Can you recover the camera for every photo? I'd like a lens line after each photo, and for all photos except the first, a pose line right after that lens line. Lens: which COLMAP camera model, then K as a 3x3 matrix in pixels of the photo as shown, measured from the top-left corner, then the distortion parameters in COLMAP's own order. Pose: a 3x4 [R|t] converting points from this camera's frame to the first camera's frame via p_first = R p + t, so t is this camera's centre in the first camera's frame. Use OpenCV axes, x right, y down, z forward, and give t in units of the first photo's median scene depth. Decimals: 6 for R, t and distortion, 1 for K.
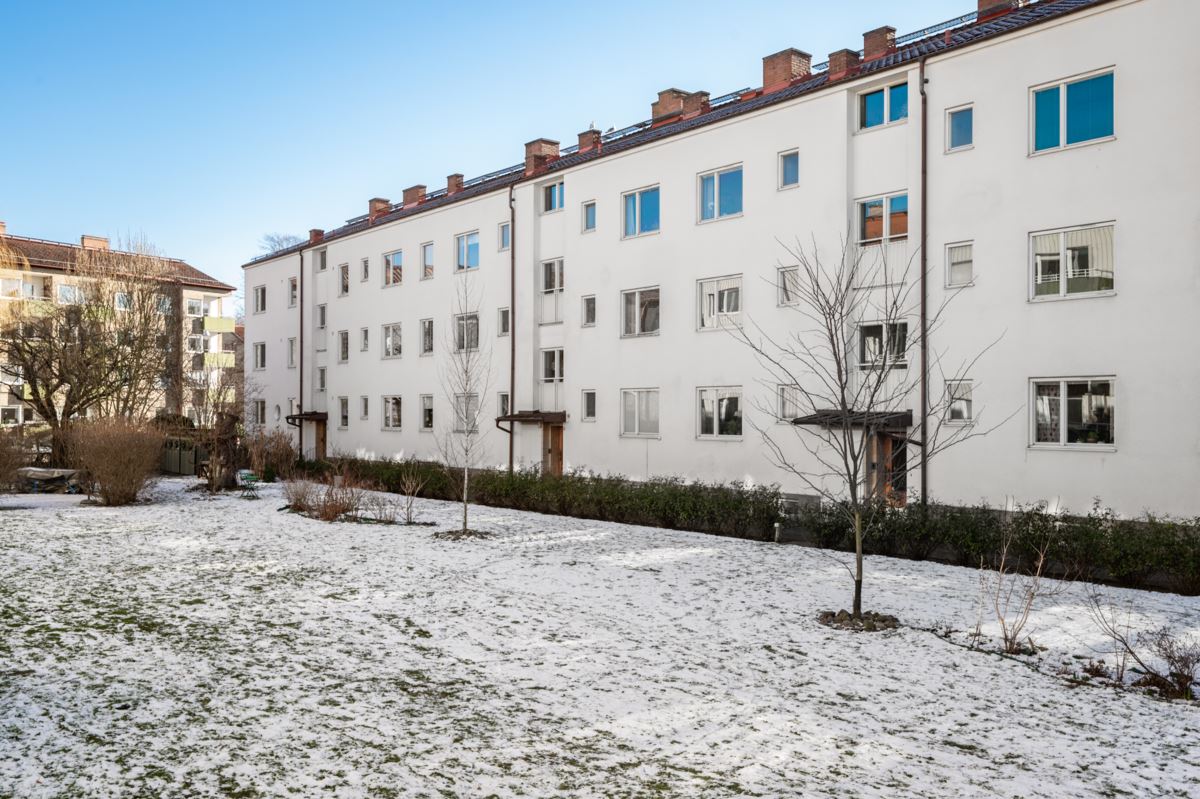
lens RADIAL K [[1036.5, 0, 590.4], [0, 1036.5, 400.3], [0, 0, 1]] dist [0.003291, -0.000566]
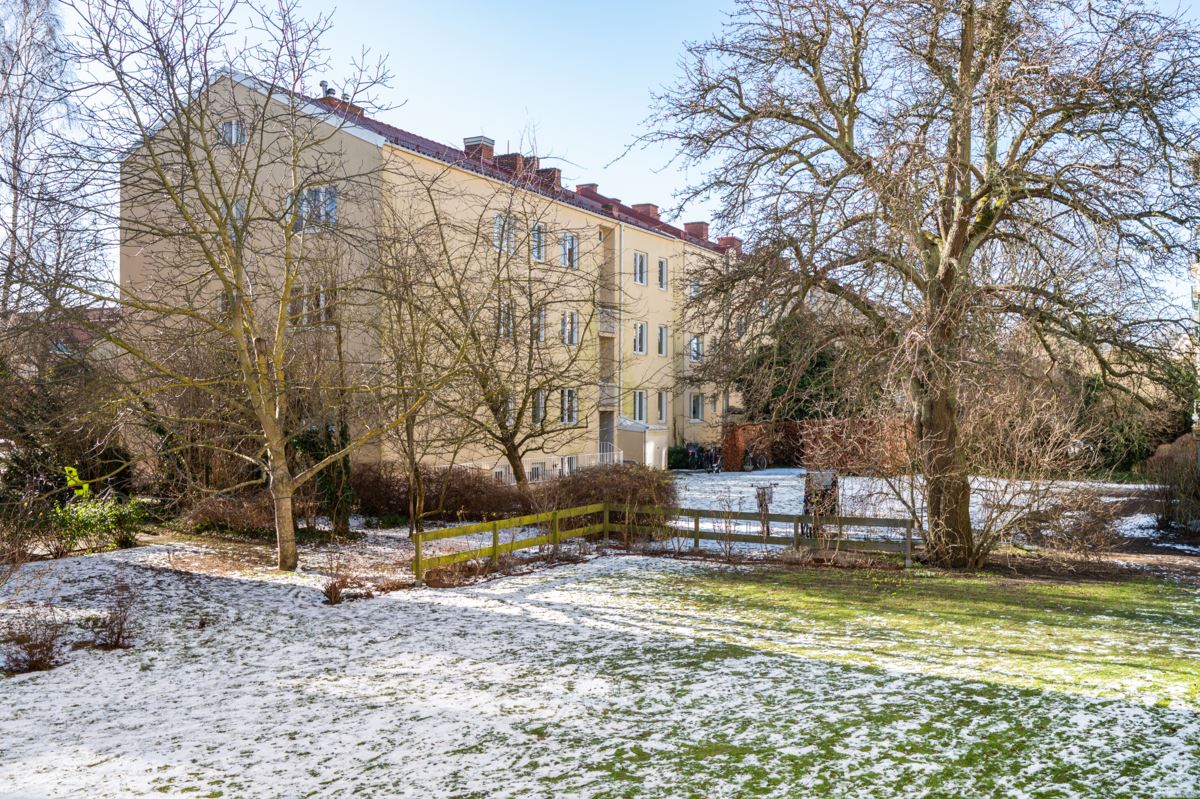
lens RADIAL K [[1036.5, 0, 590.4], [0, 1036.5, 400.3], [0, 0, 1]] dist [0.003291, -0.000566]
pose [[-0.384417, 0.005356, 0.923144, -1.096916], [-0.003149, 0.999970, -0.007113, 0.014145], [-0.923154, -0.005642, -0.384388, 1.376548]]
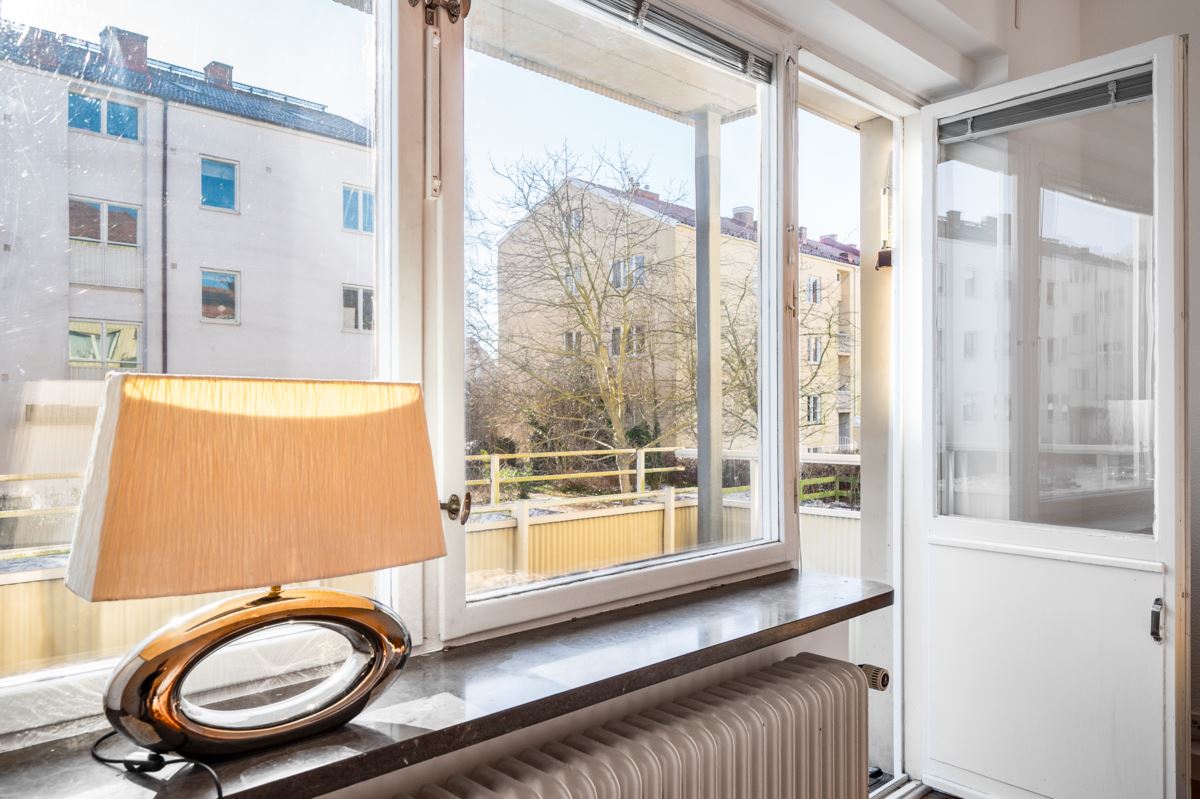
lens RADIAL K [[854.7, 0, 595.0], [0, 854.7, 406.8], [0, 0, 1]] dist [0.002474, 0.000984]
pose [[-0.117254, 0.004059, 0.993094, -1.190736], [0.001294, 0.999991, -0.003935, 0.014160], [-0.993101, 0.000824, -0.117258, 1.407618]]
